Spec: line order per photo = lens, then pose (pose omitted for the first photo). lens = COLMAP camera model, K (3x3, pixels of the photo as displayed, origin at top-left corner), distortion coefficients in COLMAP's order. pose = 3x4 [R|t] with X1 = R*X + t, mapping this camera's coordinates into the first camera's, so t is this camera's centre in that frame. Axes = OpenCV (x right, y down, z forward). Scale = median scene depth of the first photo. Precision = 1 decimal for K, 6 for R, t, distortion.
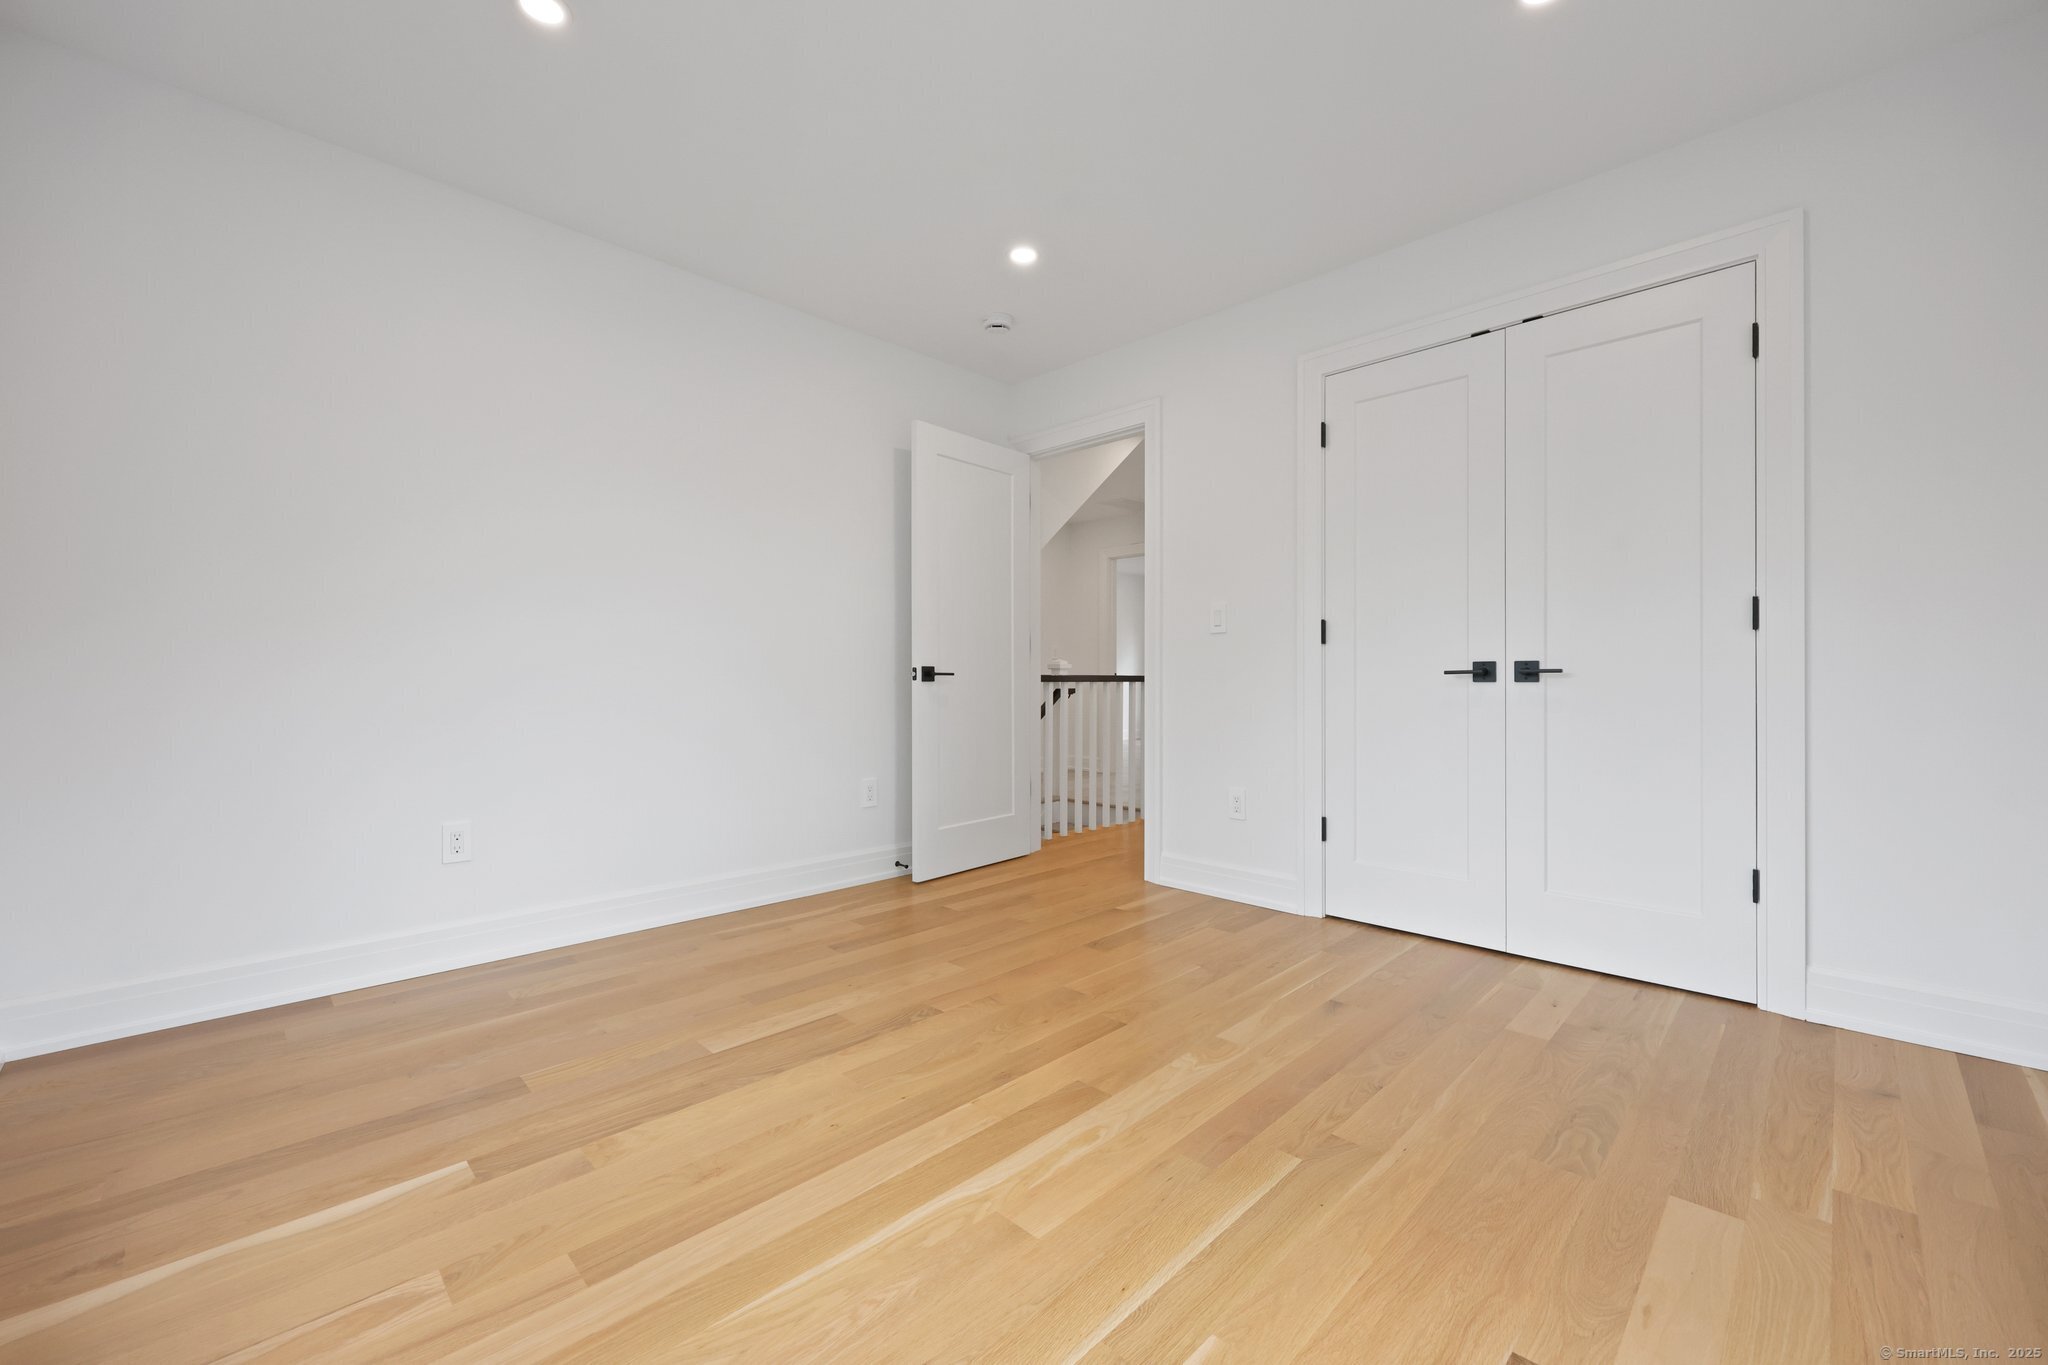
lens RADIAL K [[818.7, 0, 1020.4], [0, 818.7, 679.8], [0, 0, 1]] dist [-0.003314, -0.000432]
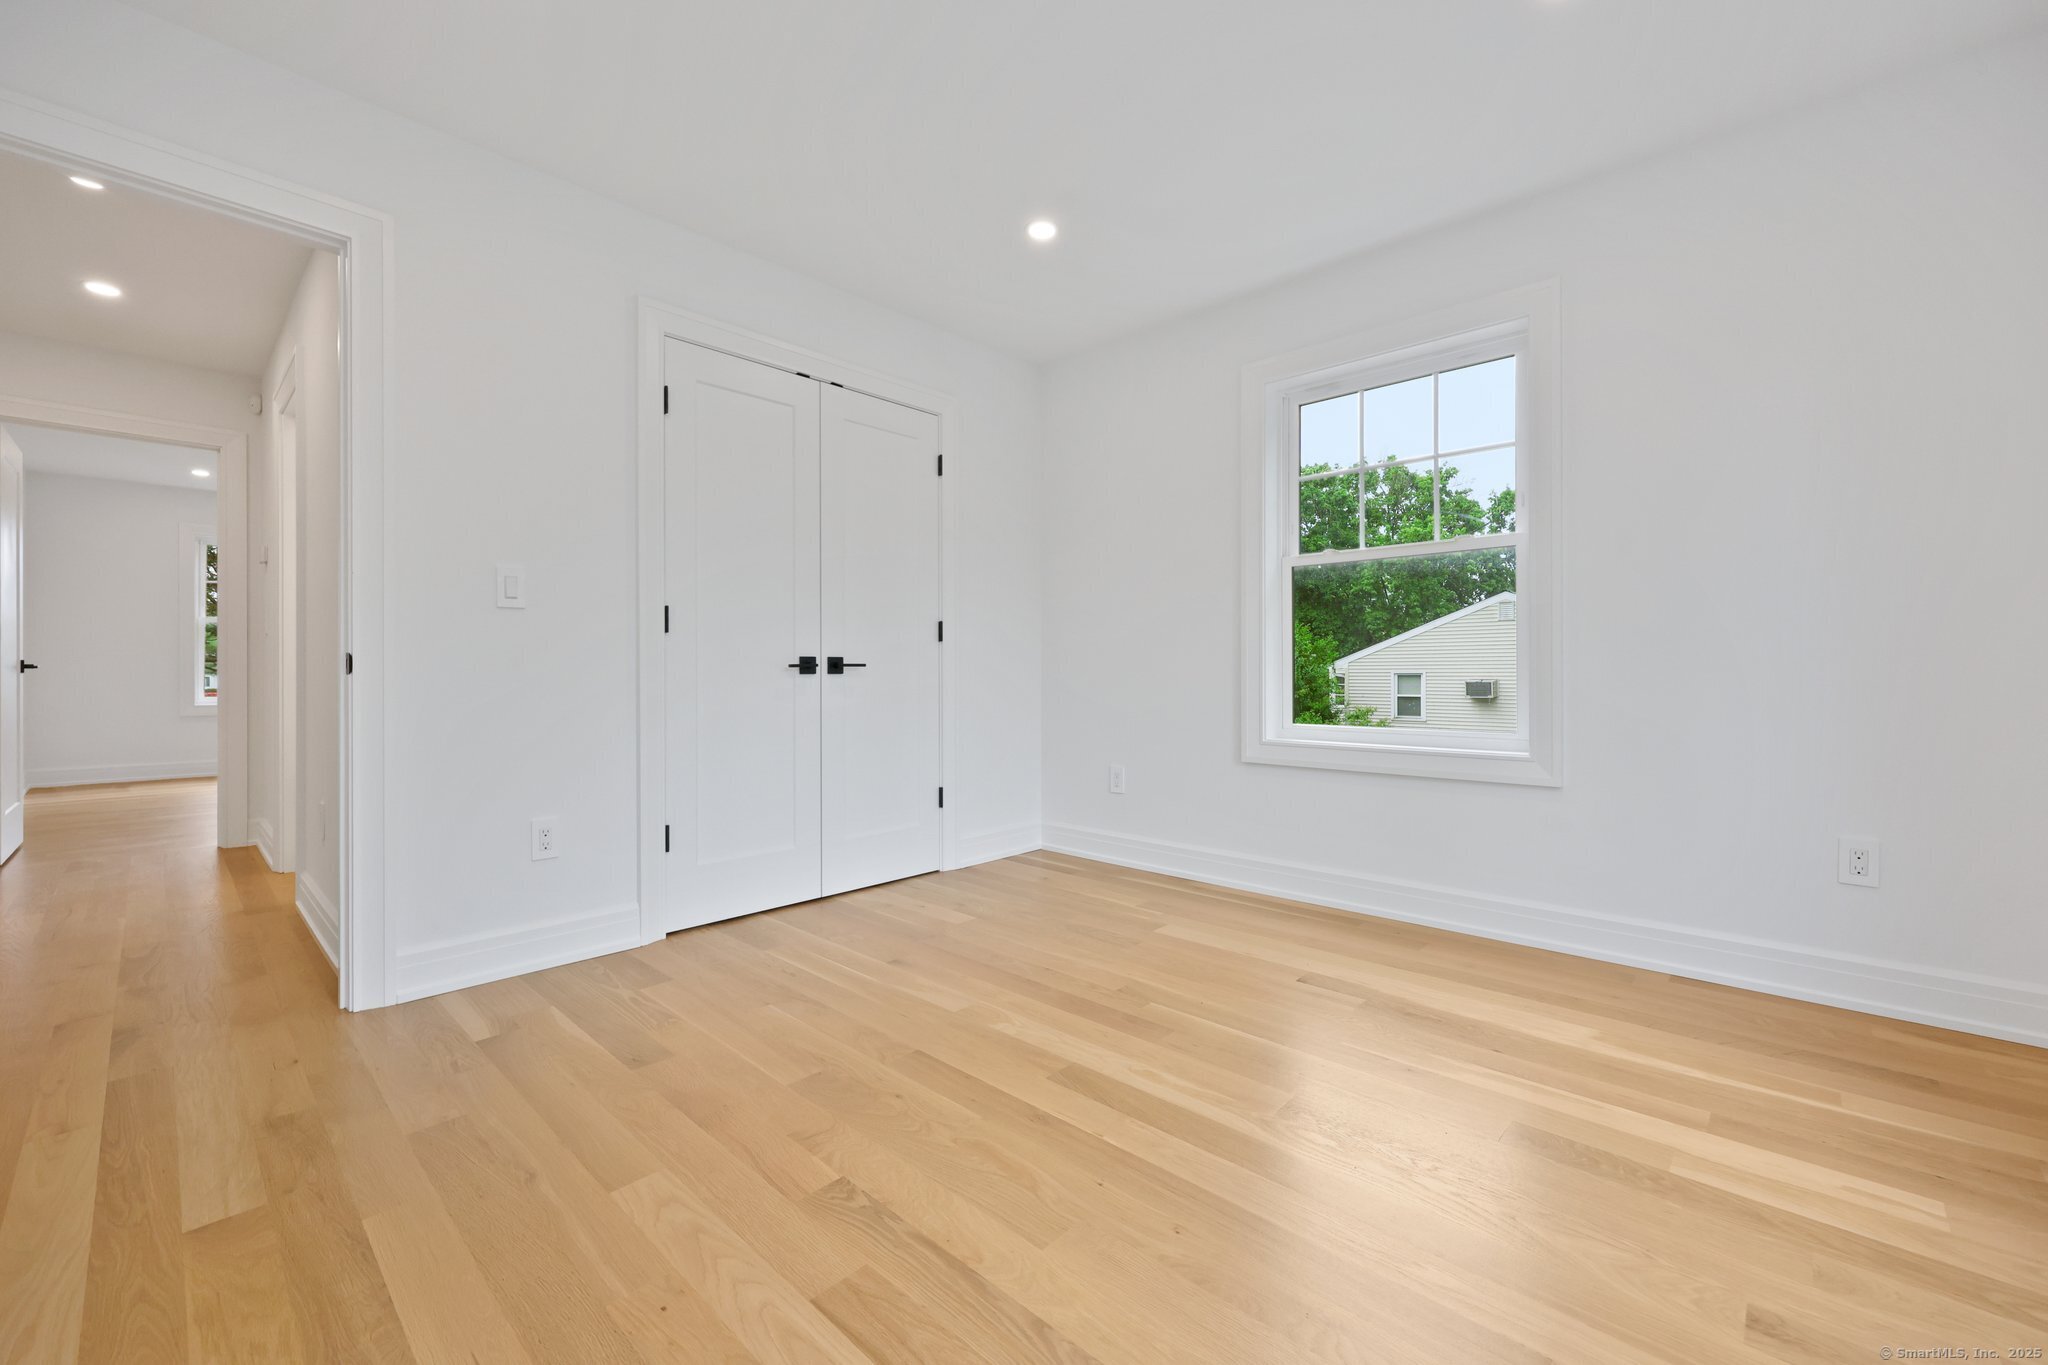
lens RADIAL K [[829.6, 0, 1030.9], [0, 829.6, 677.0], [0, 0, 1]] dist [0.000089, 0.000102]
pose [[-0.039443, -0.005453, 0.999207, -0.895612], [0.005114, 0.999971, 0.005660, 0.002175], [-0.999209, 0.005333, -0.039414, 1.024820]]
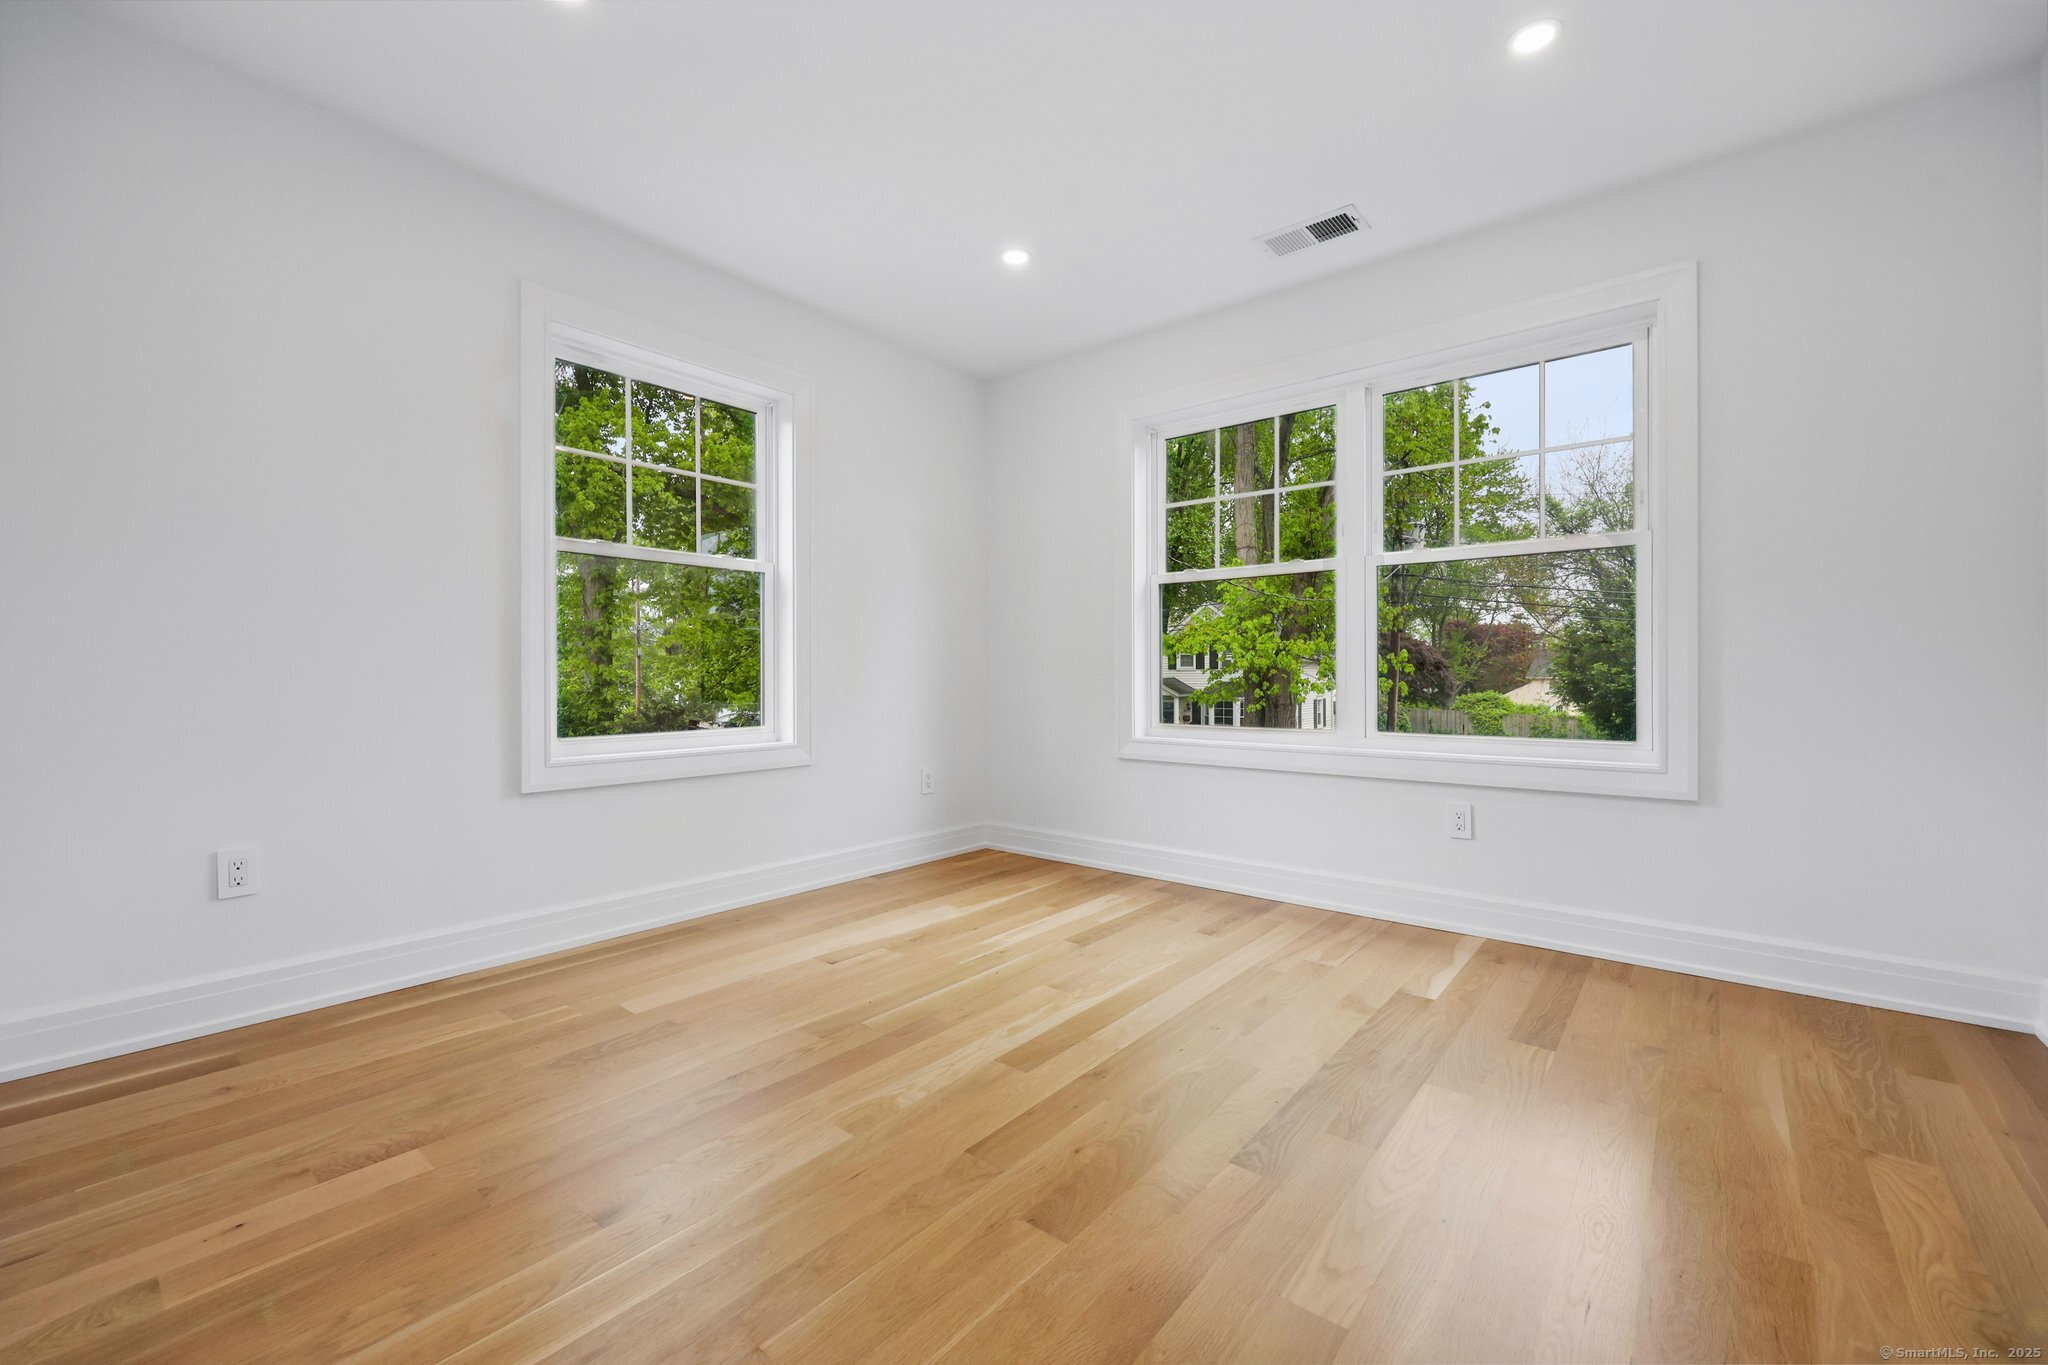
lens RADIAL K [[829.6, 0, 1030.9], [0, 829.6, 677.0], [0, 0, 1]] dist [0.000089, 0.000102]
pose [[-0.994067, 0.002627, -0.108733, 0.170239], [0.002110, 0.999986, 0.004871, -0.003095], [0.108745, 0.004612, -0.994059, 1.957806]]
